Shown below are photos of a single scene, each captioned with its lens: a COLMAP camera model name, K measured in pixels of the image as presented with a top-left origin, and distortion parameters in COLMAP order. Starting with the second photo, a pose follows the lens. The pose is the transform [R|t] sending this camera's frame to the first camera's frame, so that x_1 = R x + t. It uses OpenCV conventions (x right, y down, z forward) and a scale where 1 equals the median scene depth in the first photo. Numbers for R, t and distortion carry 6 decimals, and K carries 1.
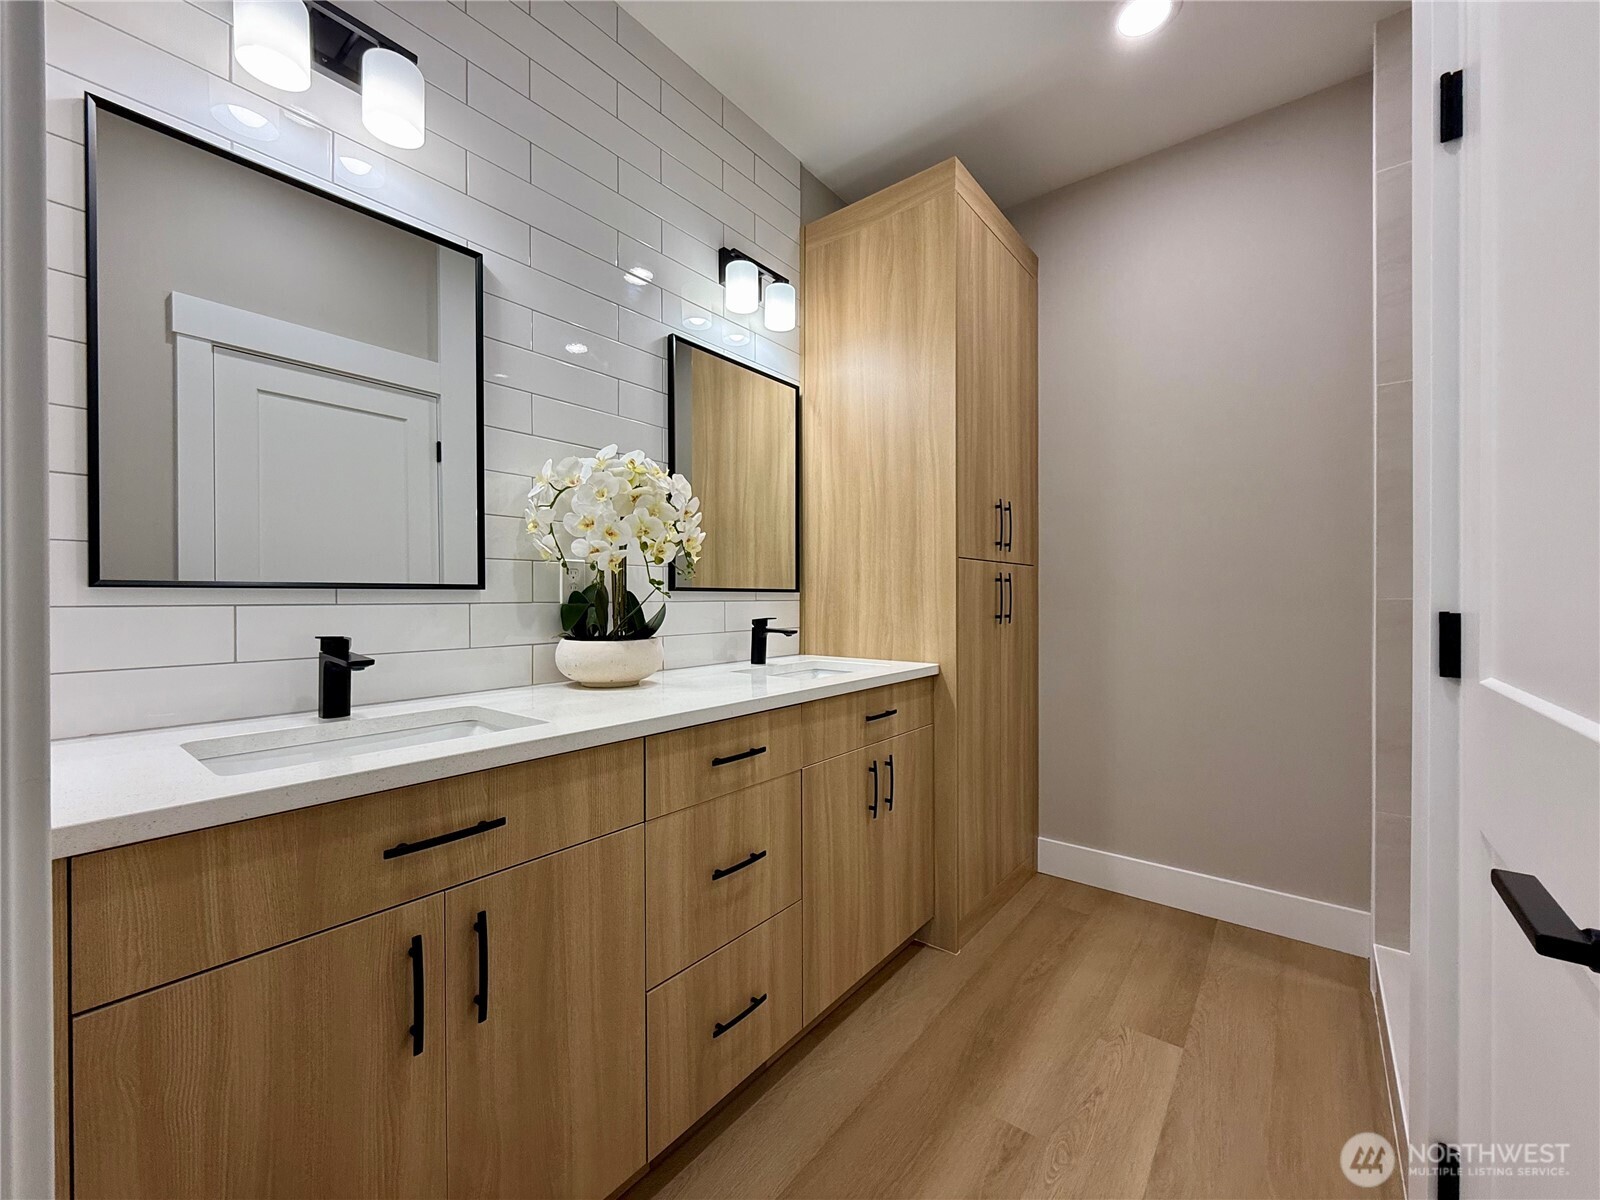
lens RADIAL K [[643.3, 0, 807.4], [0, 643.3, 600.4], [0, 0, 1]] dist [-0.002295, -0.000277]
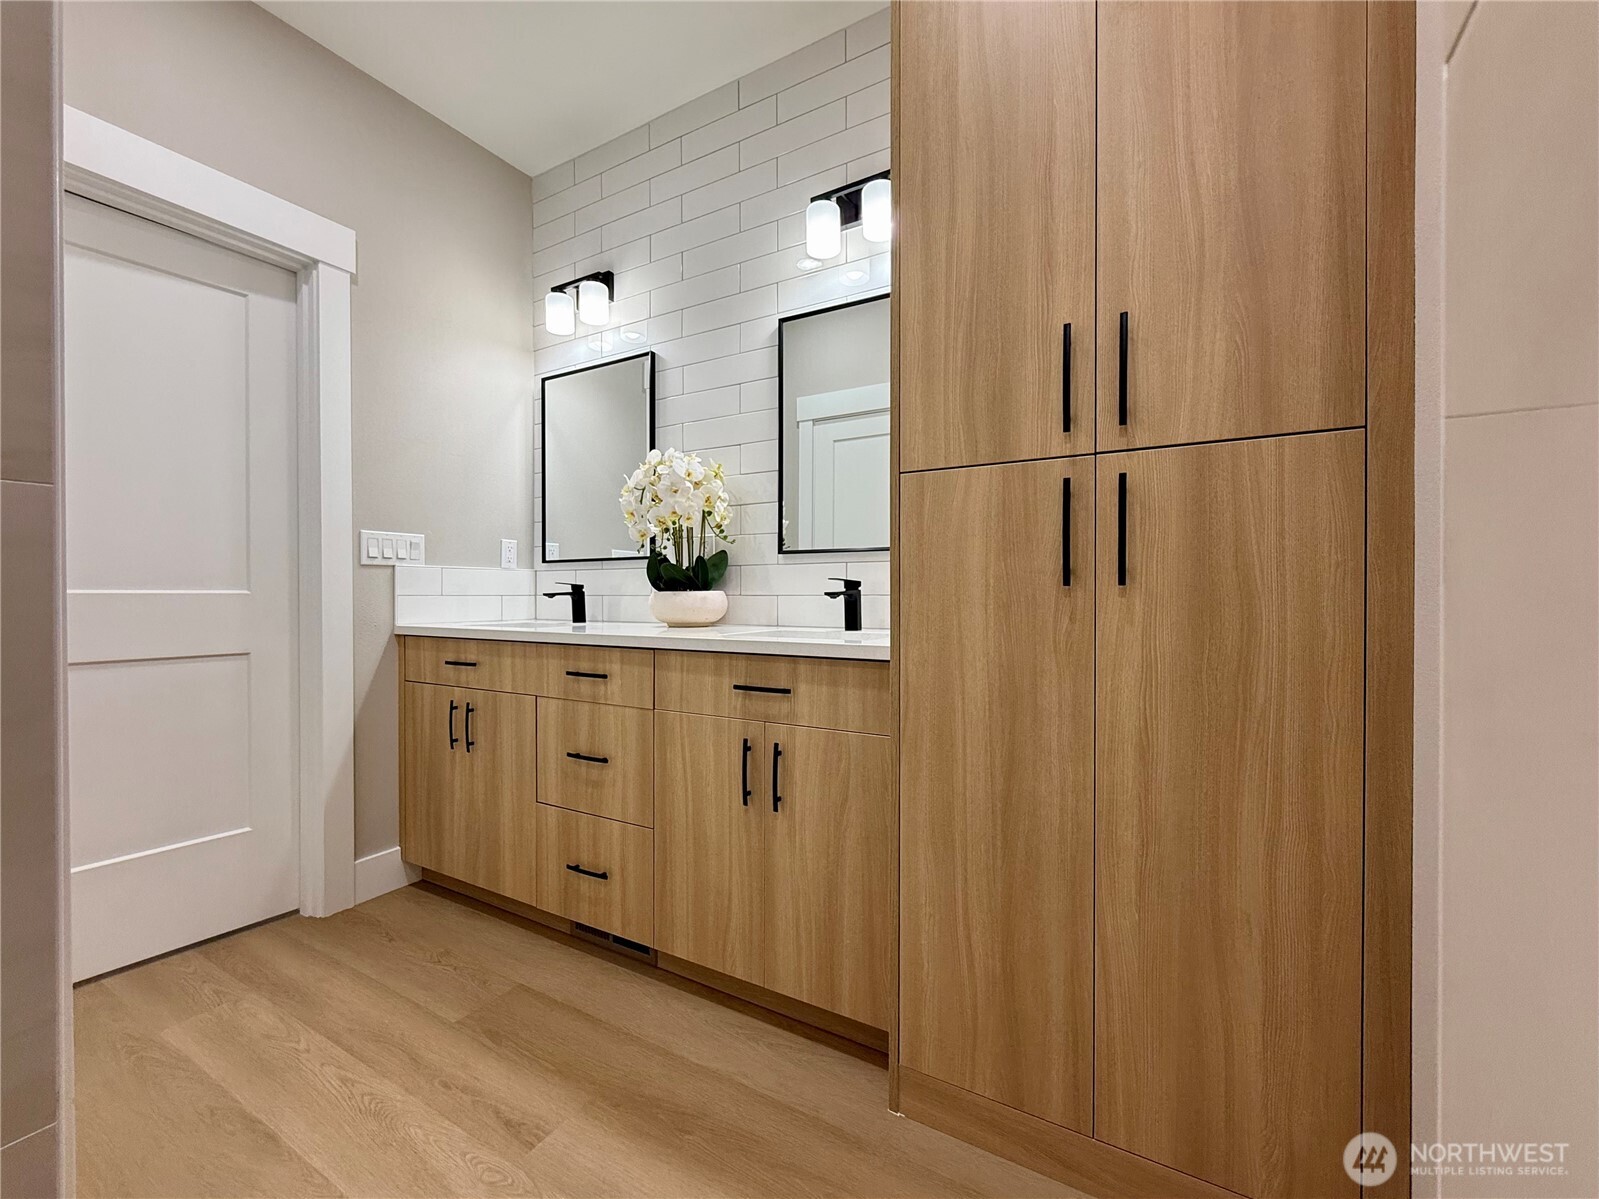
lens RADIAL K [[665.0, 0, 799.5], [0, 665.0, 599.5], [0, 0, 1]] dist [0.001486, 0.000090]
pose [[0.127785, 0.009889, -0.991753, 1.234579], [-0.003948, 0.999947, 0.009462, 0.069858], [0.991794, 0.002706, 0.127818, 1.196677]]
